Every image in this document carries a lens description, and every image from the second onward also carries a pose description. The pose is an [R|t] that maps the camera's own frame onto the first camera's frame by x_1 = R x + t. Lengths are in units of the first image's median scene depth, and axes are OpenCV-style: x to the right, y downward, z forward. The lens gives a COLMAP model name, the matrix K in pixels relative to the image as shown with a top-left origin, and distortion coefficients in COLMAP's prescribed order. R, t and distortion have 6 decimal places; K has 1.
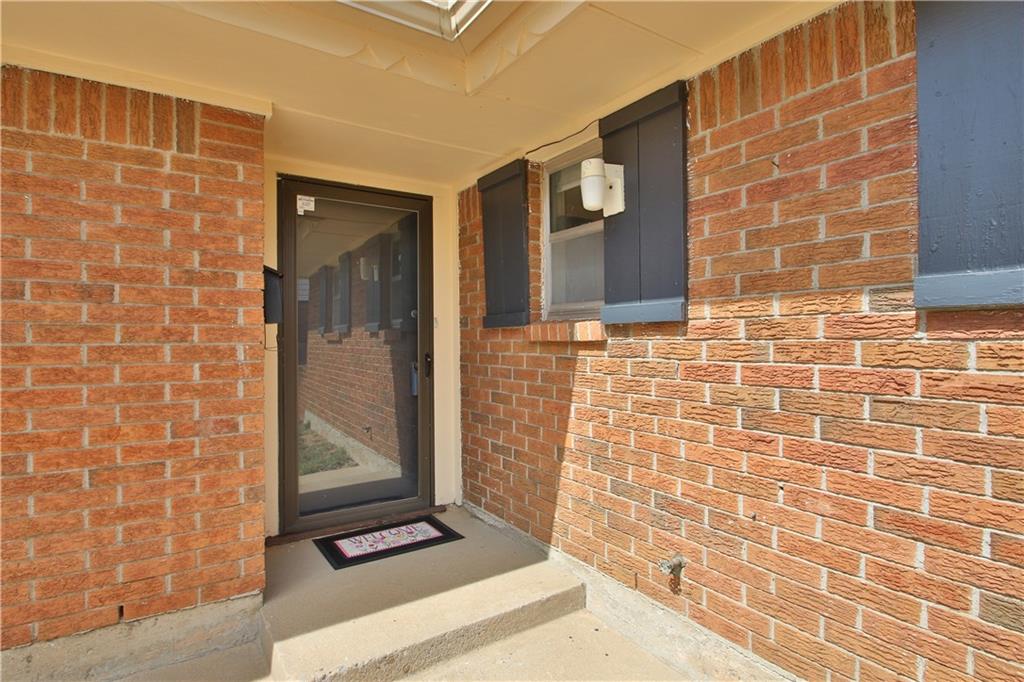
lens RADIAL K [[527.6, 0, 503.2], [0, 527.6, 333.2], [0, 0, 1]] dist [-0.001561, -0.005044]
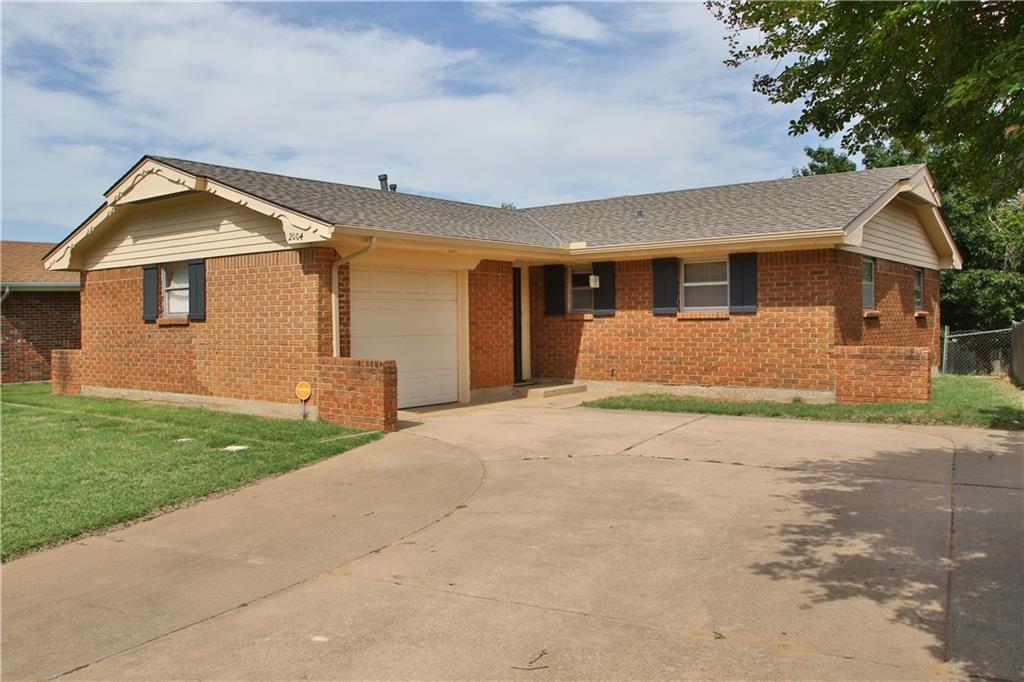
lens RADIAL K [[809.3, 0, 515.5], [0, 809.3, 347.9], [0, 0, 1]] dist [-0.055203, -0.002984]
pose [[0.944154, -0.027224, 0.328379, -2.416257], [0.010961, 0.998624, 0.051275, -0.090496], [-0.329323, -0.044812, 0.943153, -4.643779]]
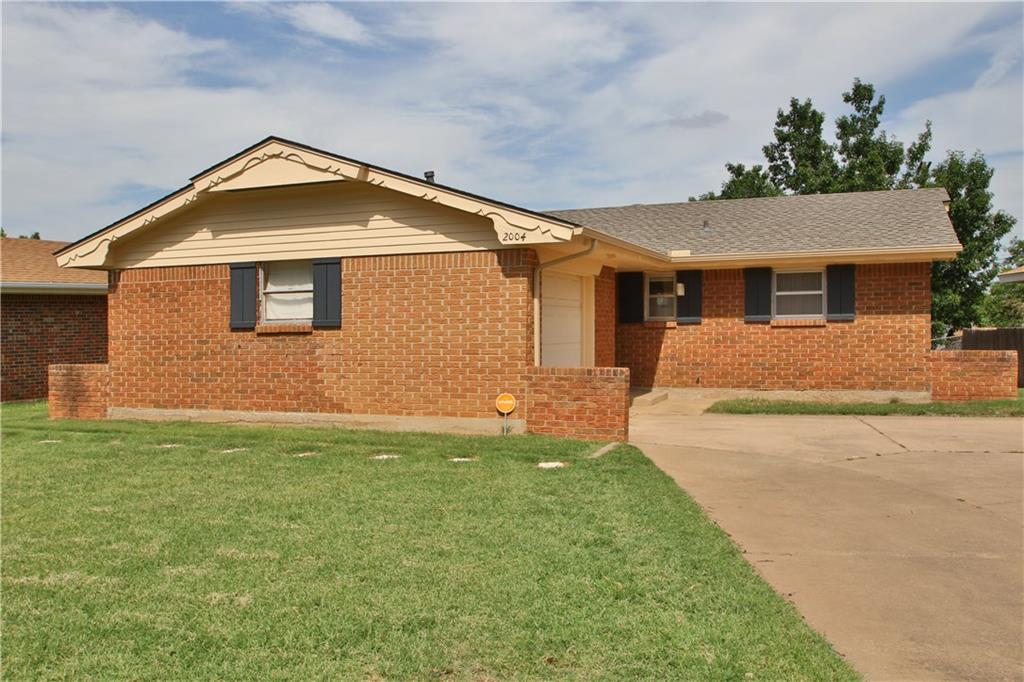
lens RADIAL K [[836.2, 0, 514.0], [0, 836.2, 334.0], [0, 0, 1]] dist [-0.051121, 0.007646]
pose [[0.813690, -0.019772, 0.580962, -4.599912], [0.007792, 0.999703, 0.023109, -0.090338], [-0.581247, -0.014277, 0.813602, -3.501750]]
